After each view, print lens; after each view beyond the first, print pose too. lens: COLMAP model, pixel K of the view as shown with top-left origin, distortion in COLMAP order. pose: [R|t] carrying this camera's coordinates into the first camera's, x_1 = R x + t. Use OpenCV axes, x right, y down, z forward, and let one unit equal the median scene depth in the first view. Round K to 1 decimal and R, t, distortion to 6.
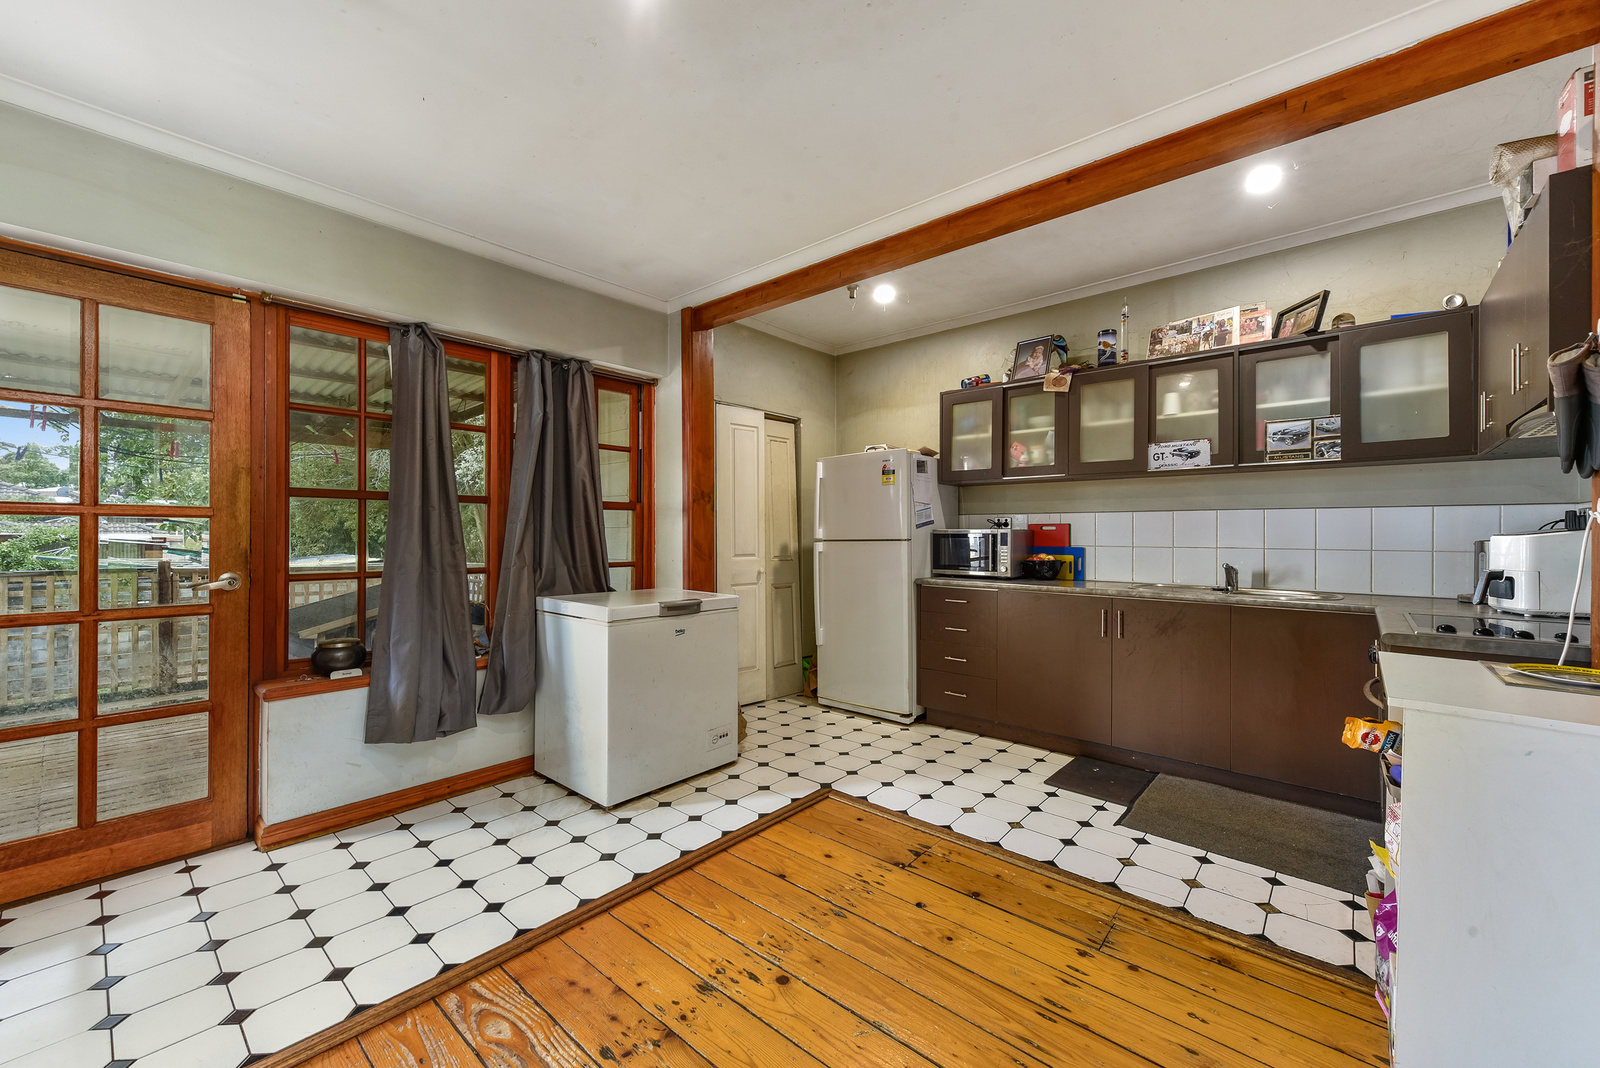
lens RADIAL K [[648.7, 0, 800.5], [0, 648.7, 531.6], [0, 0, 1]] dist [-0.001187, -0.000098]
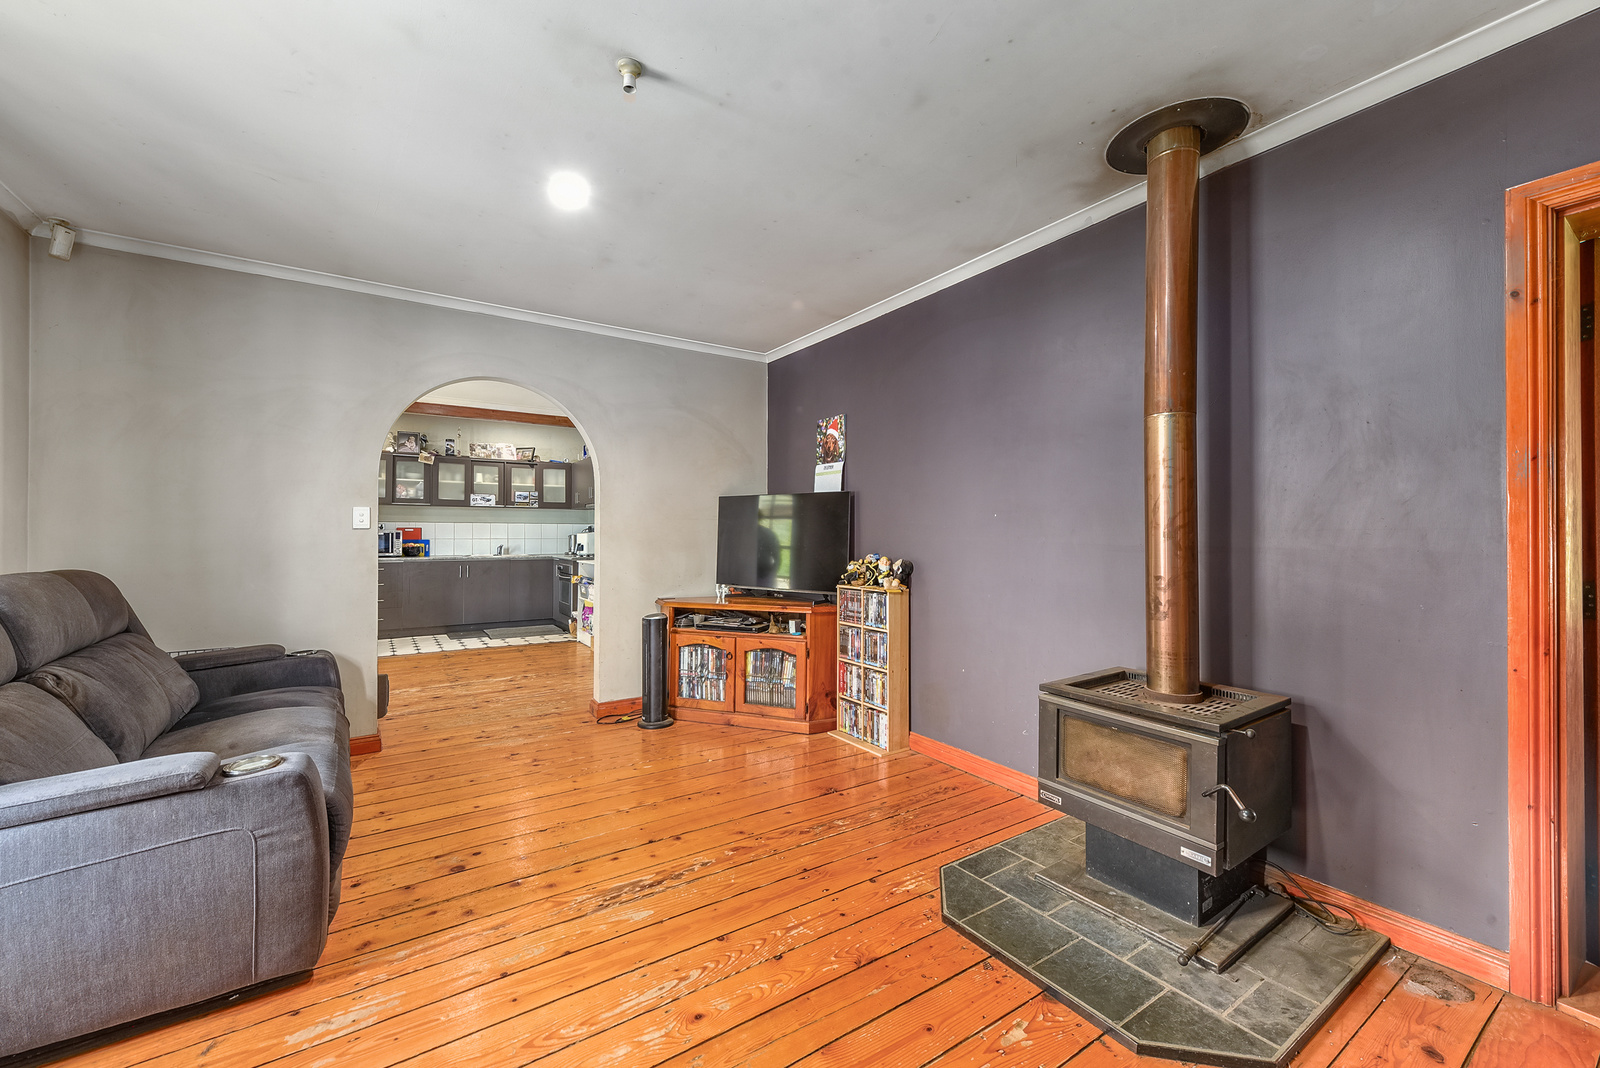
lens RADIAL K [[648.7, 0, 800.9], [0, 648.7, 531.5], [0, 0, 1]] dist [-0.001187, -0.000098]
pose [[0.247285, 0.004377, 0.968933, -1.428891], [-0.004316, 0.999985, -0.003415, 0.001583], [-0.968933, -0.003338, 0.247300, -0.722225]]
